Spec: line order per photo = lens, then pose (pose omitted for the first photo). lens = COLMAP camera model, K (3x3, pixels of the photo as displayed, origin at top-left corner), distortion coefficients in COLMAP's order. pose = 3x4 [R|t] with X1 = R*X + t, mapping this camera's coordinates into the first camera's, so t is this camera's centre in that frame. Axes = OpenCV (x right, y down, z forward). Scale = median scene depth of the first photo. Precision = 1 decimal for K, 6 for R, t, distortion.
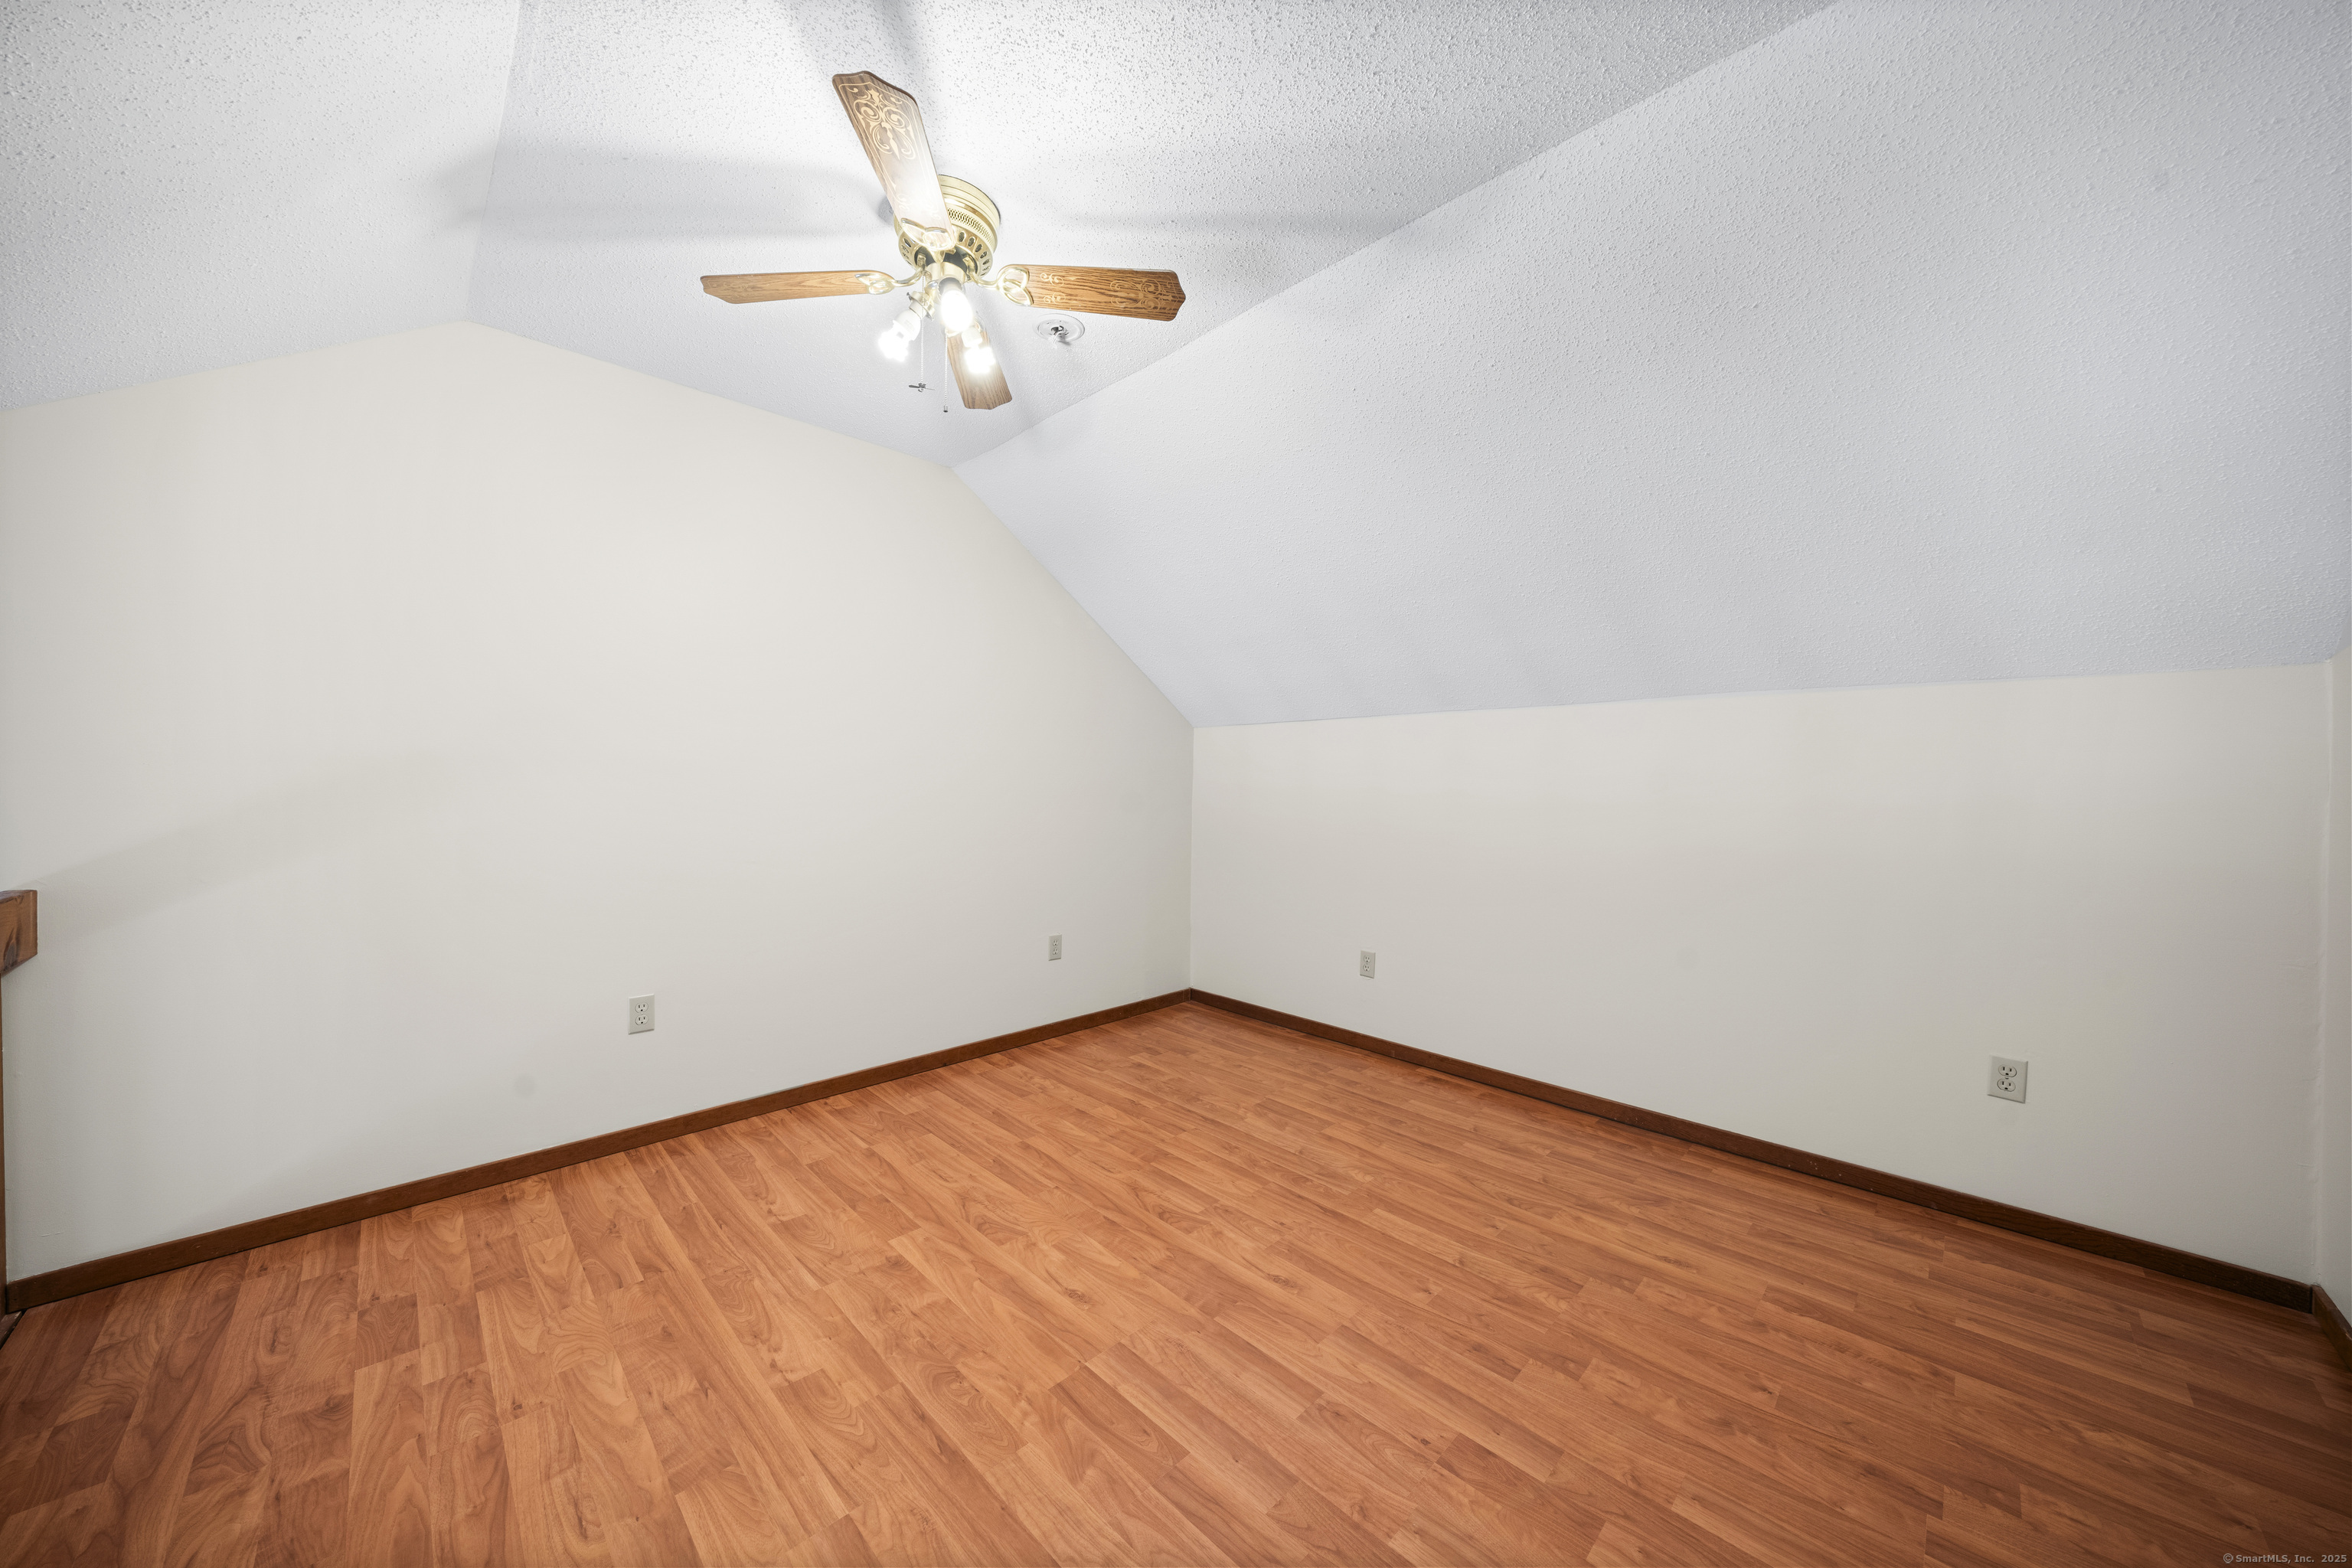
lens RADIAL K [[810.7, 0, 1169.0], [0, 810.7, 779.2], [0, 0, 1]] dist [-0.007216, 0.000527]
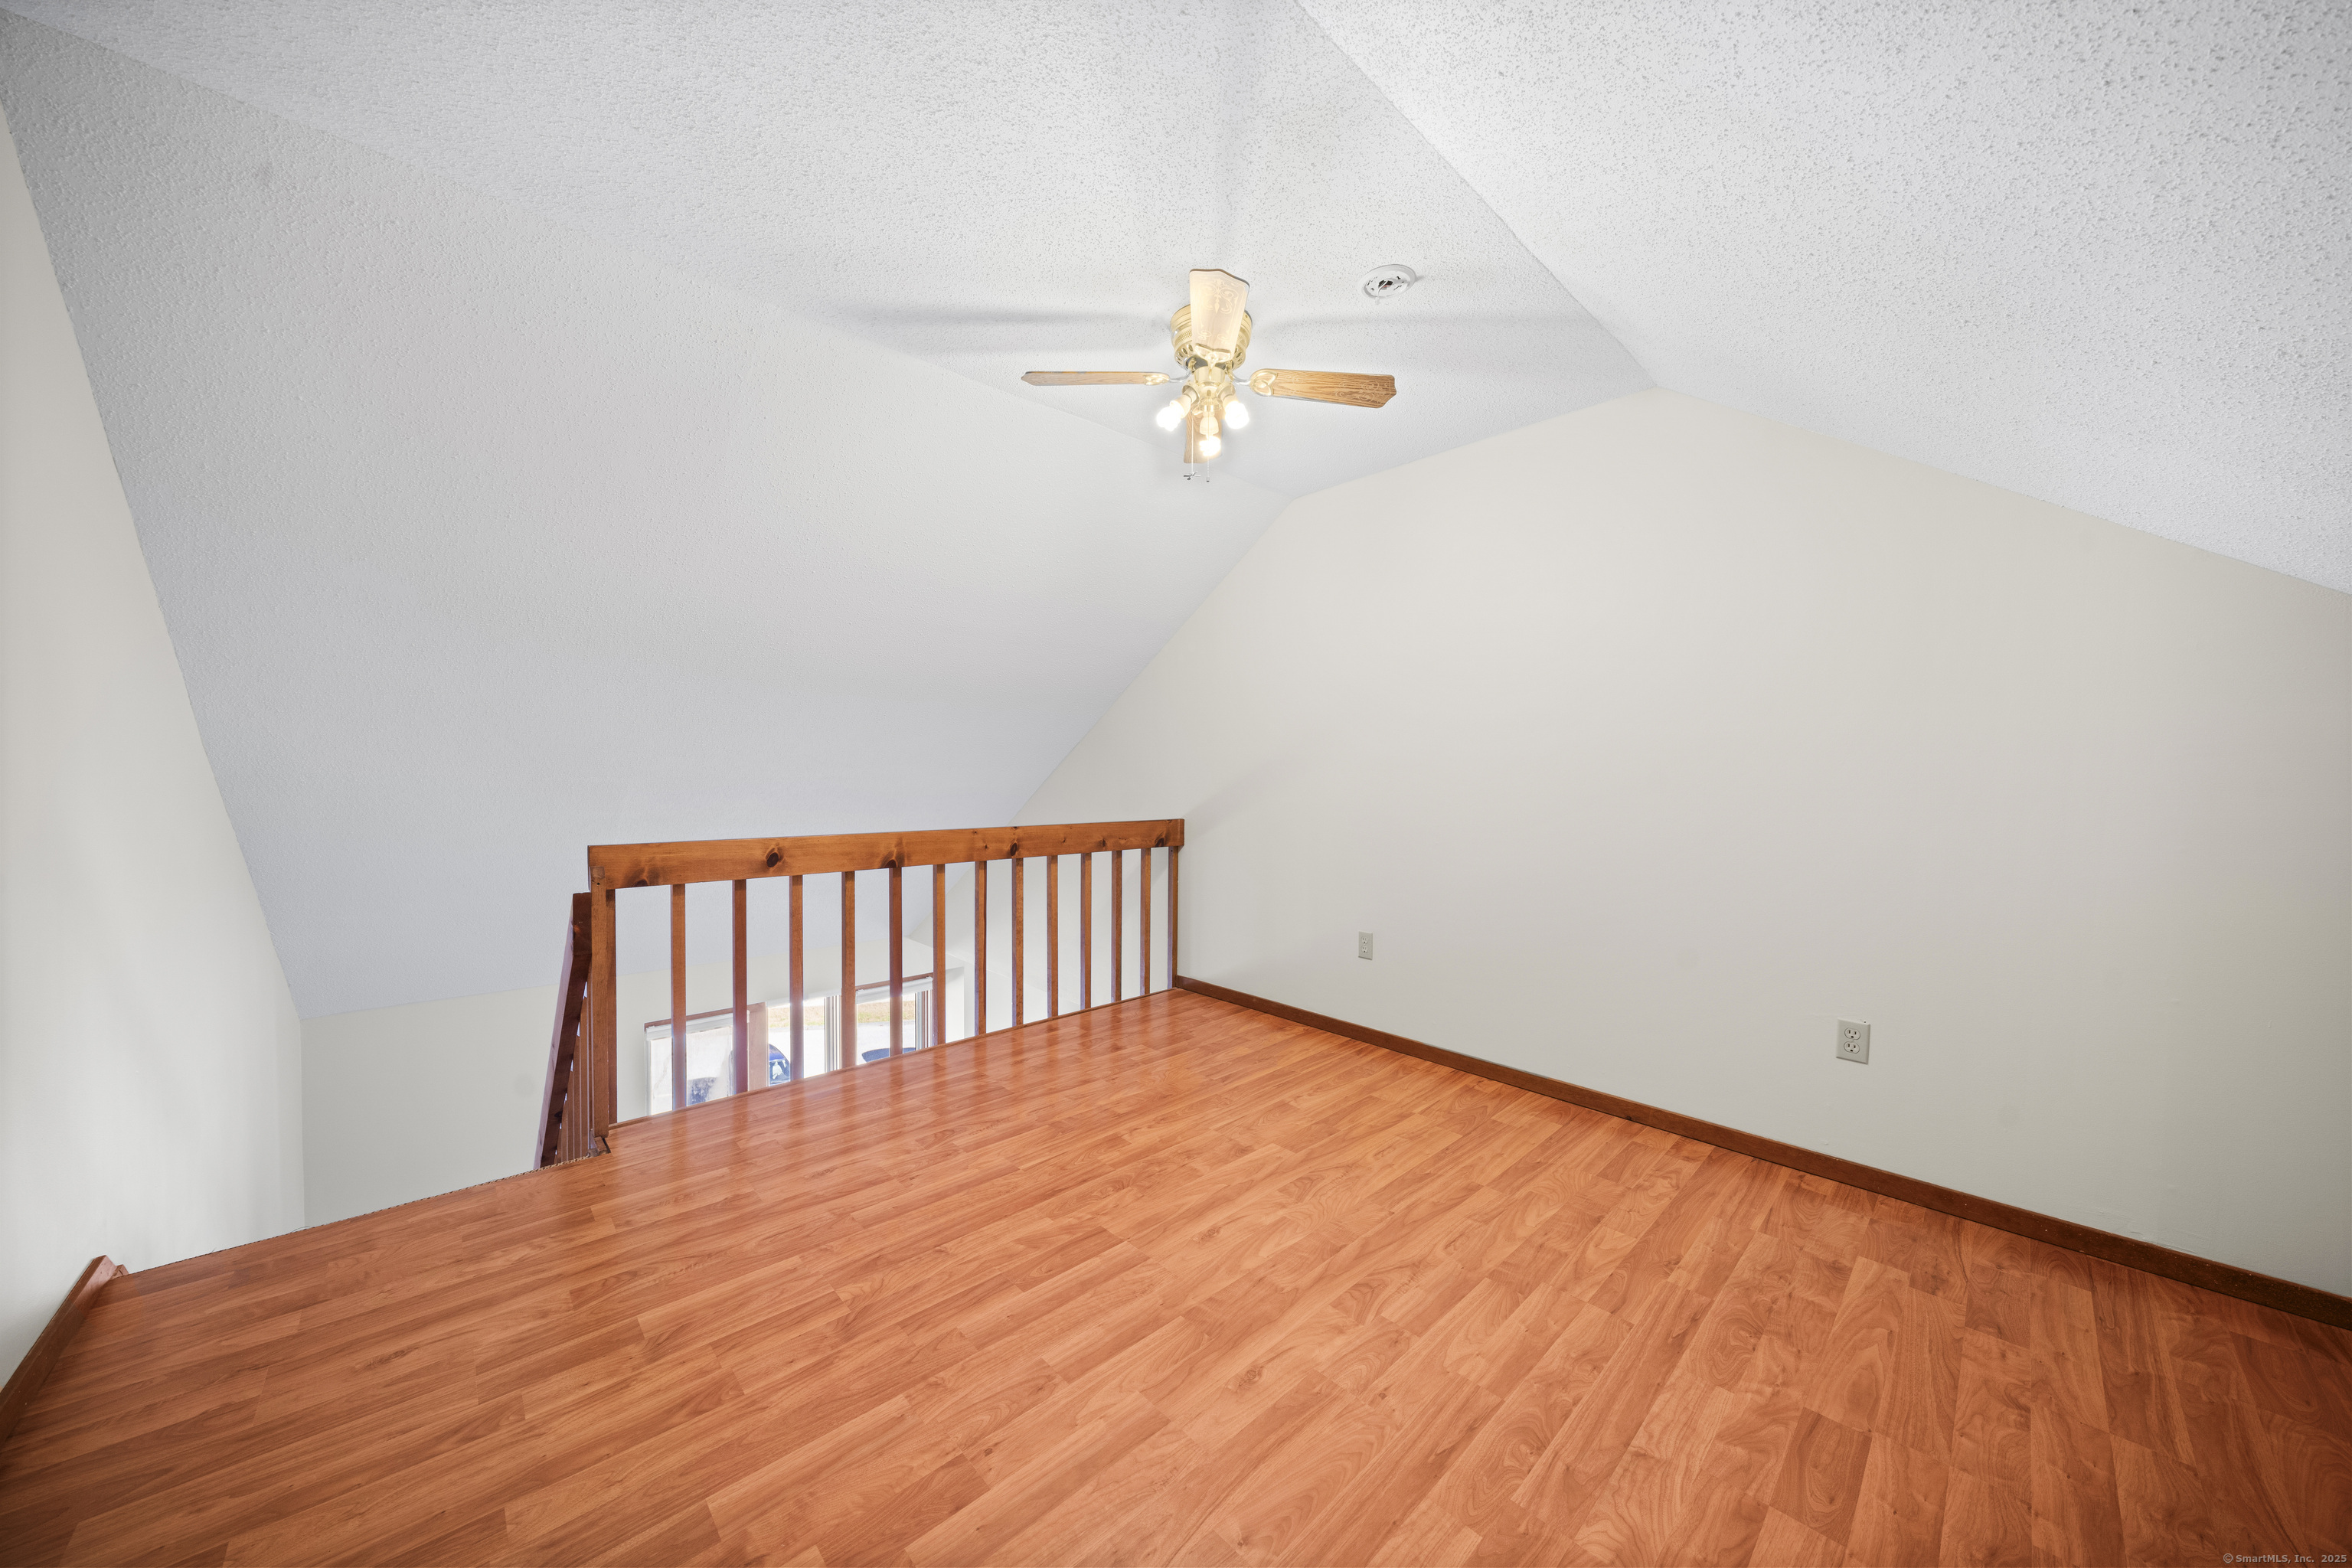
lens RADIAL K [[810.7, 0, 1168.9], [0, 810.7, 780.6], [0, 0, 1]] dist [-0.007216, 0.000527]
pose [[-0.041326, 0.001012, -0.999145, 0.832729], [-0.007023, 0.999974, 0.001304, 0.013120], [0.999121, 0.007071, -0.041318, 0.820743]]
